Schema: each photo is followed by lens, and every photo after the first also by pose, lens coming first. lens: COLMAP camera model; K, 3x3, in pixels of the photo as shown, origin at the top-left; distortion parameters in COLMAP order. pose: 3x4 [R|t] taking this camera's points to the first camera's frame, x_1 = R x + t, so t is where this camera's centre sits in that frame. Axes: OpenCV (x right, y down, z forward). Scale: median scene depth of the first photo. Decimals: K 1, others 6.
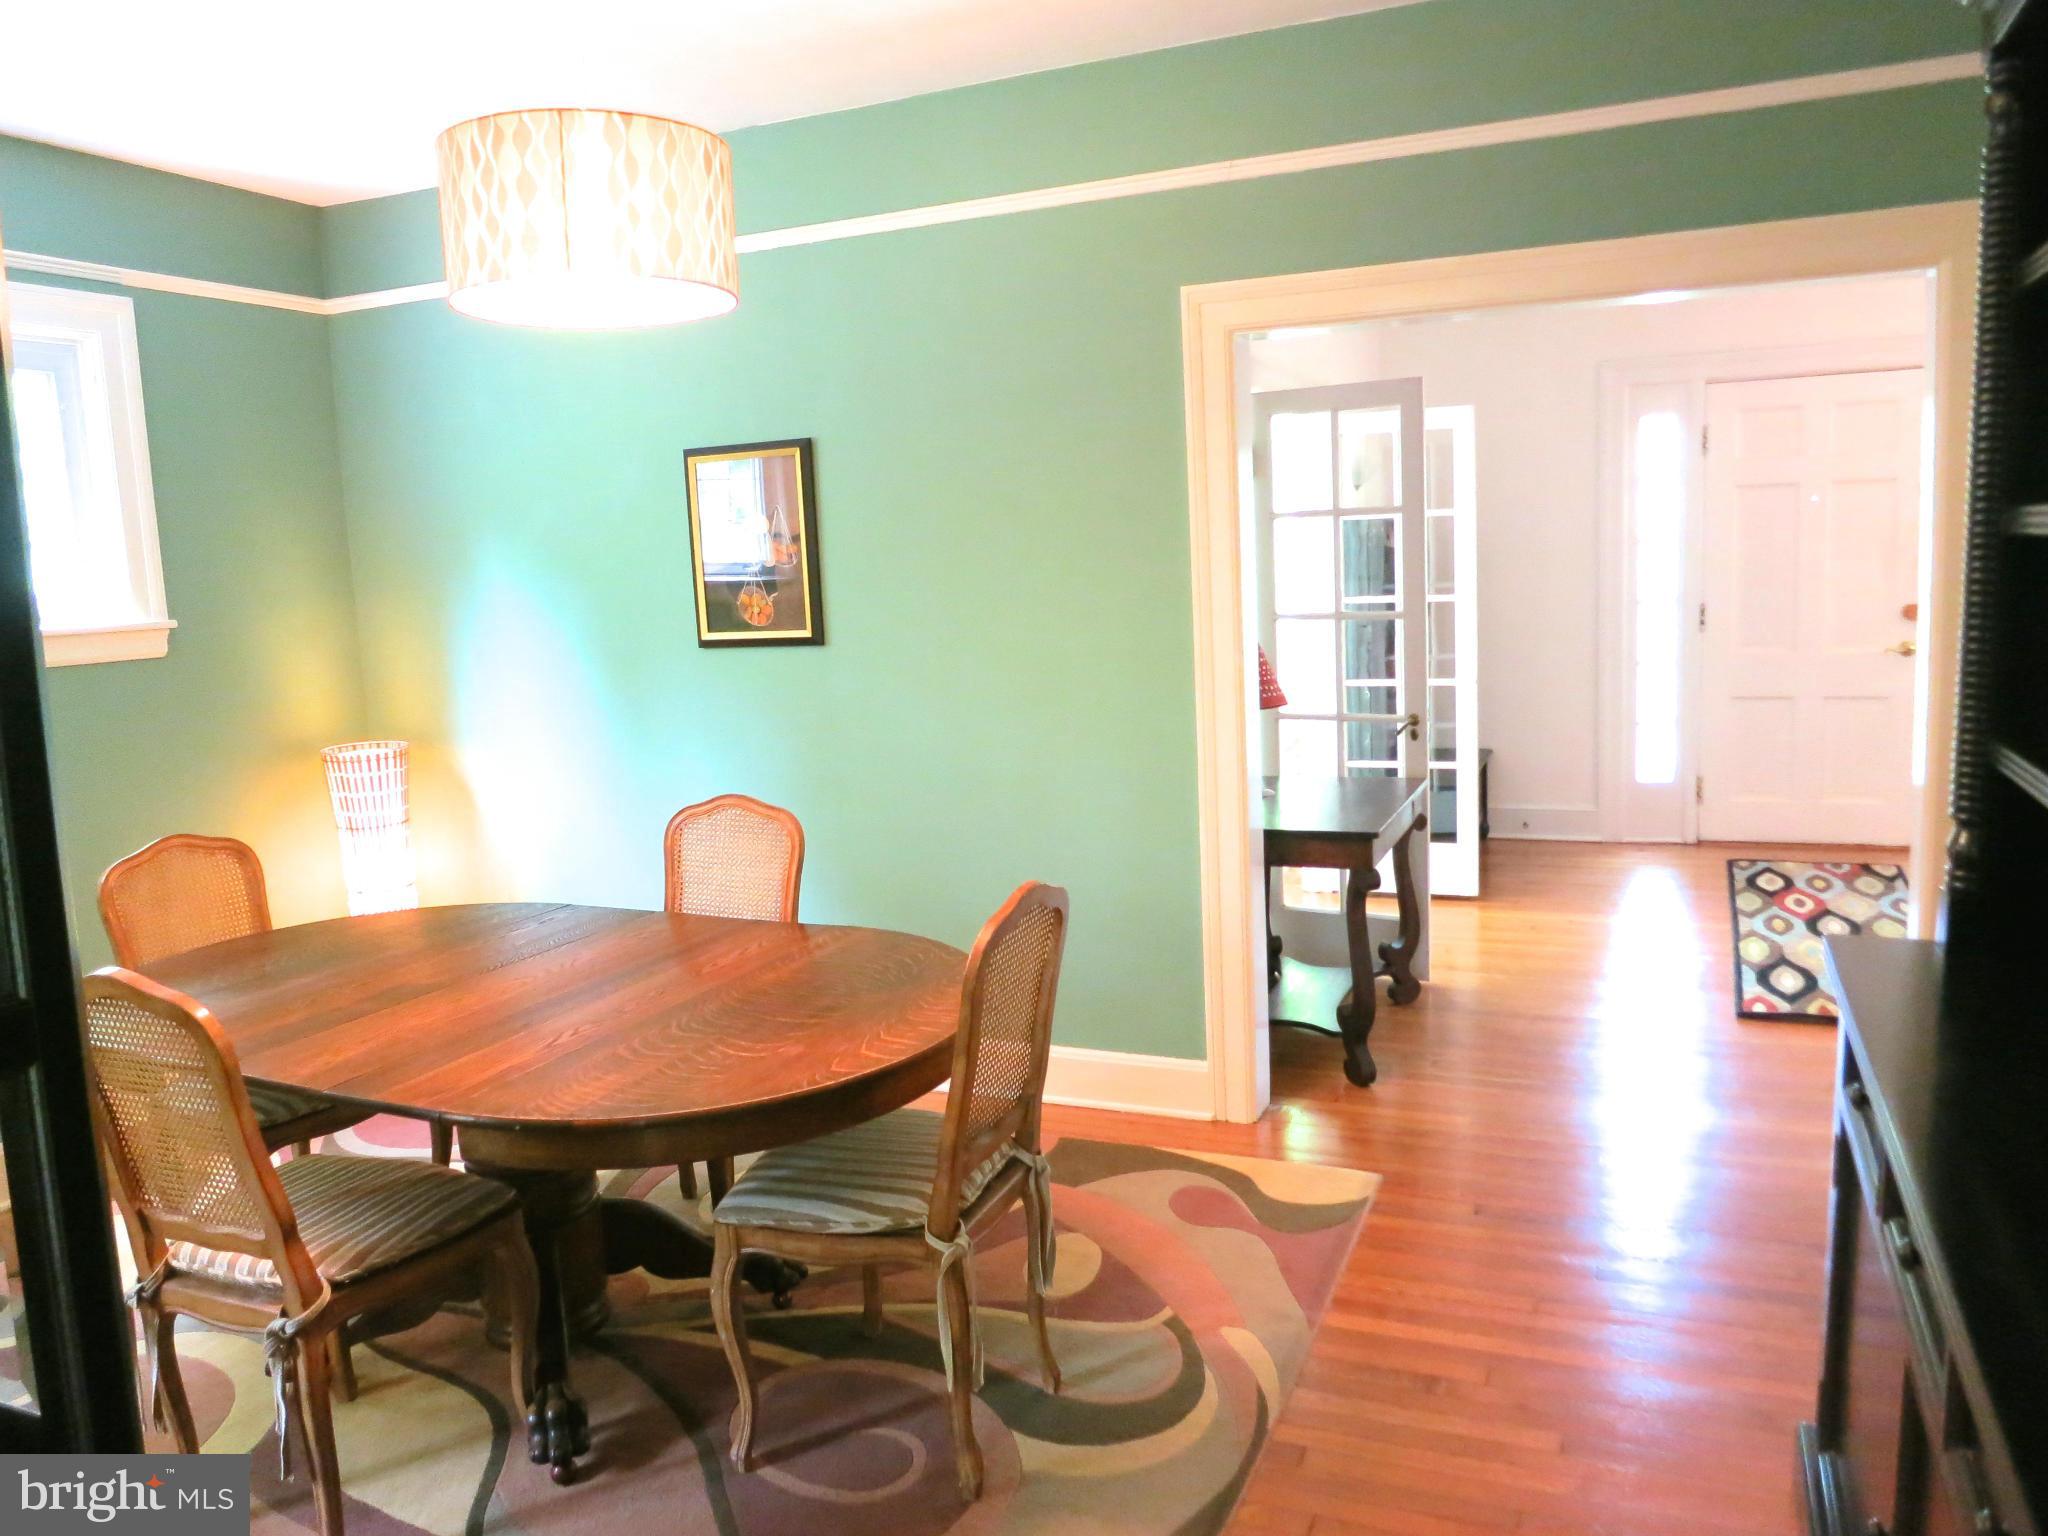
lens RADIAL K [[1497.1, 0, 1021.4], [0, 1497.1, 767.6], [0, 0, 1]] dist [-0.070969, -0.000361]
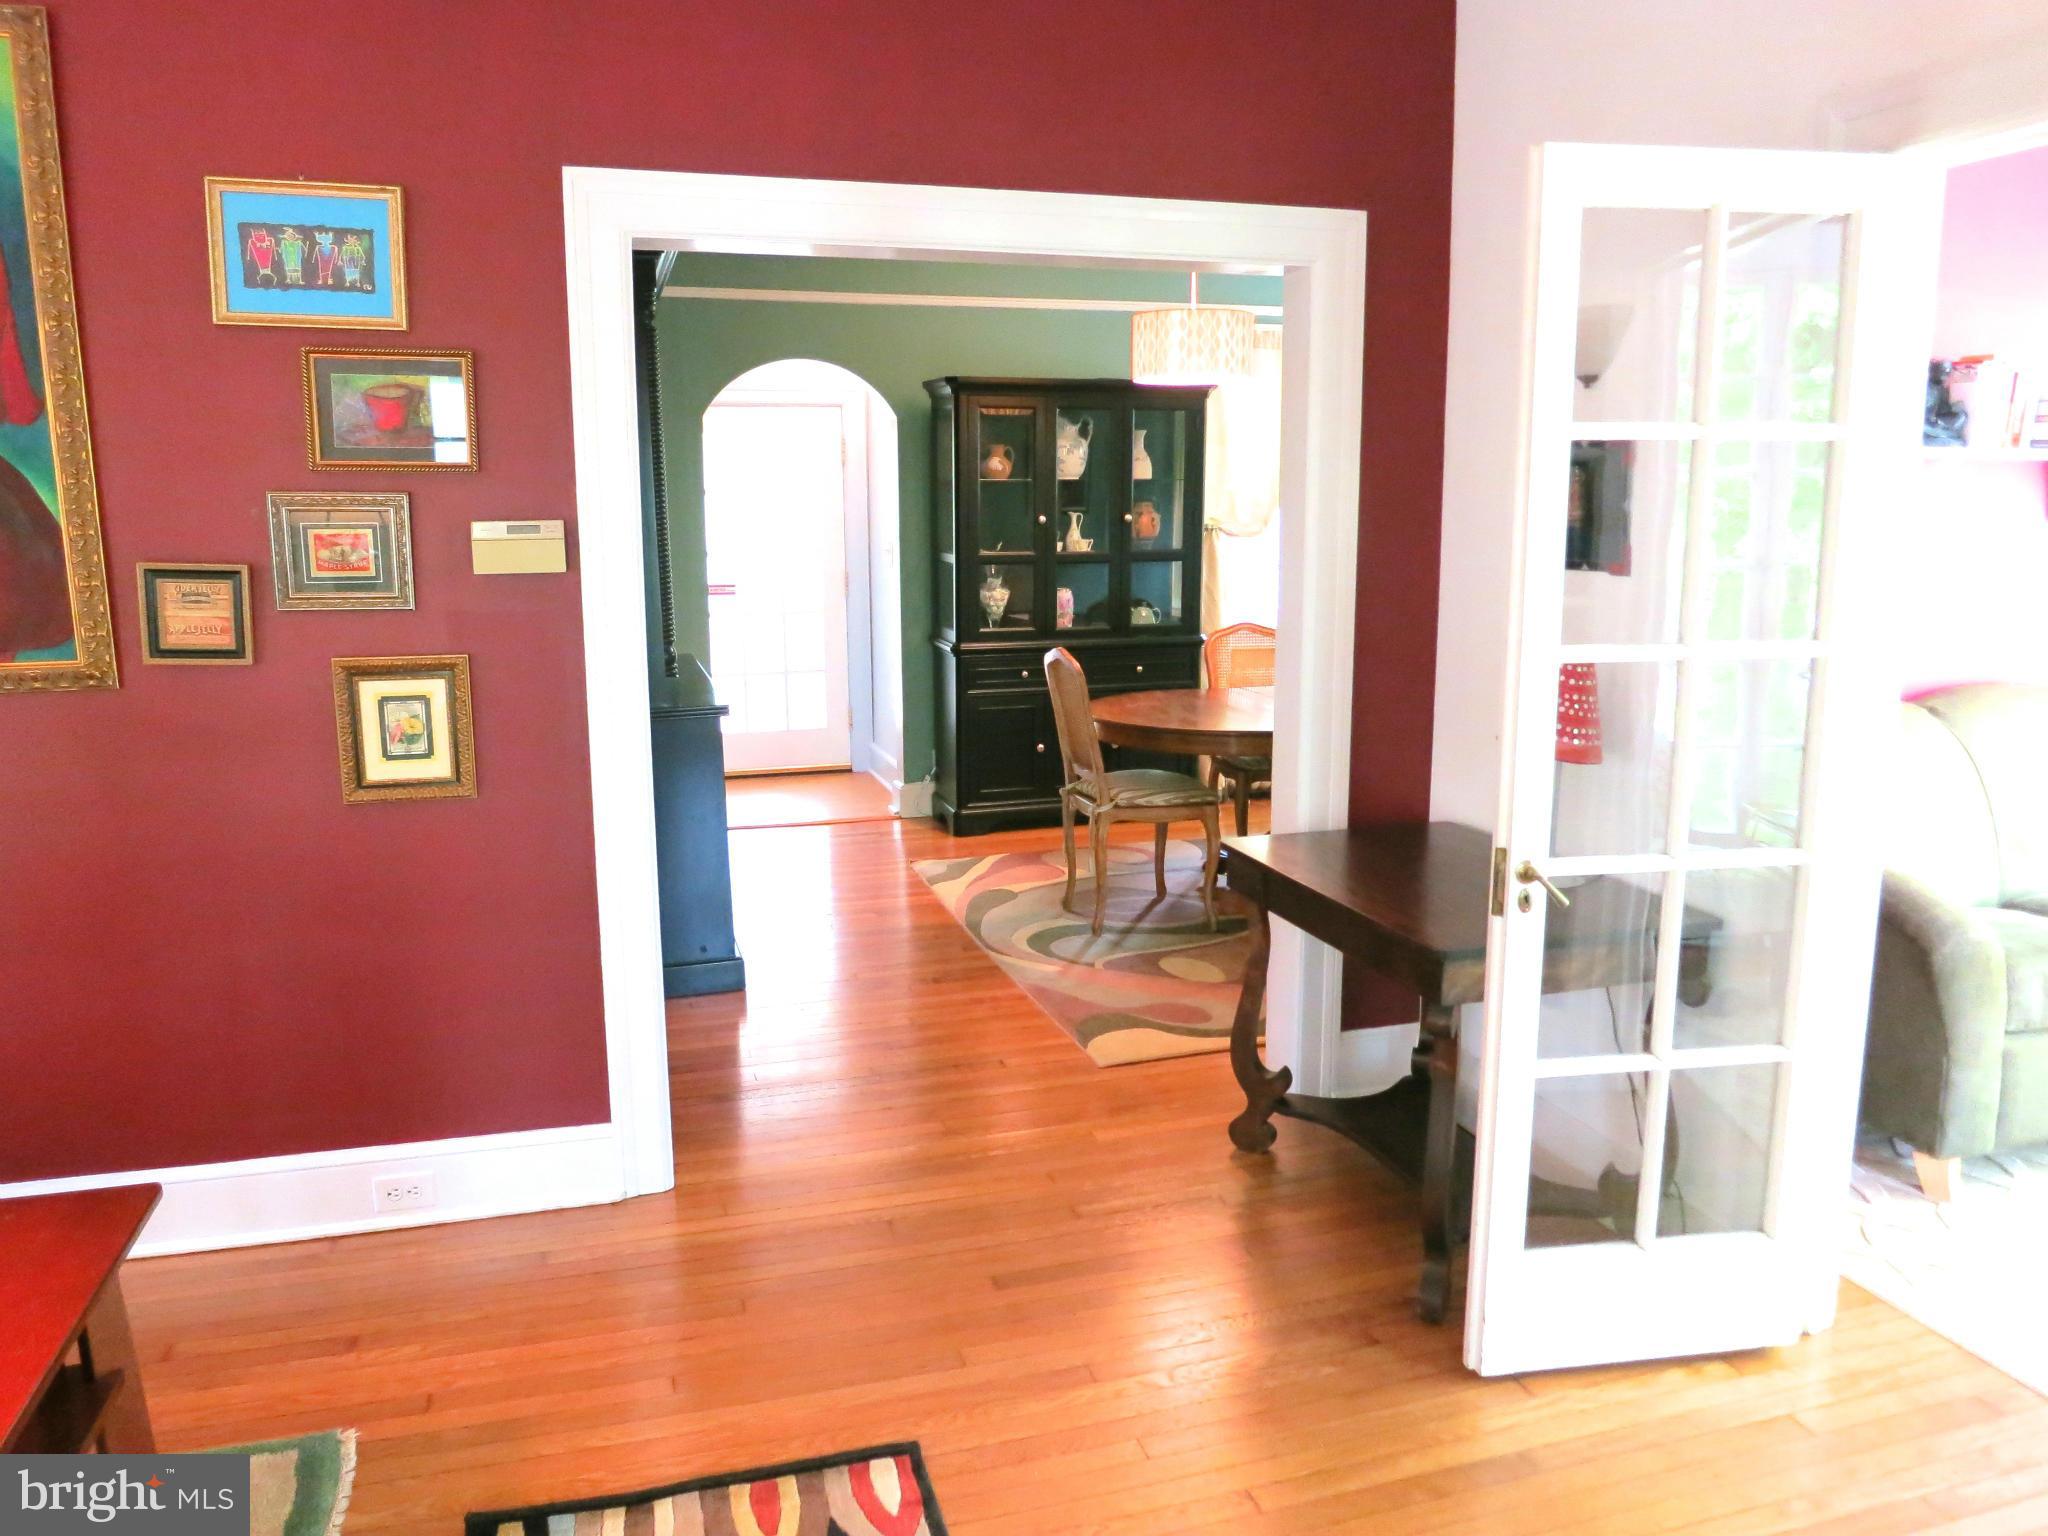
lens RADIAL K [[1497.1, 0, 1018.4], [0, 1497.1, 764.9], [0, 0, 1]] dist [-0.070969, -0.000361]
pose [[-0.749379, 0.166545, -0.640854, 1.048020], [-0.051178, 0.950387, 0.306830, -0.287016], [0.660161, 0.262730, -0.703677, 1.849196]]
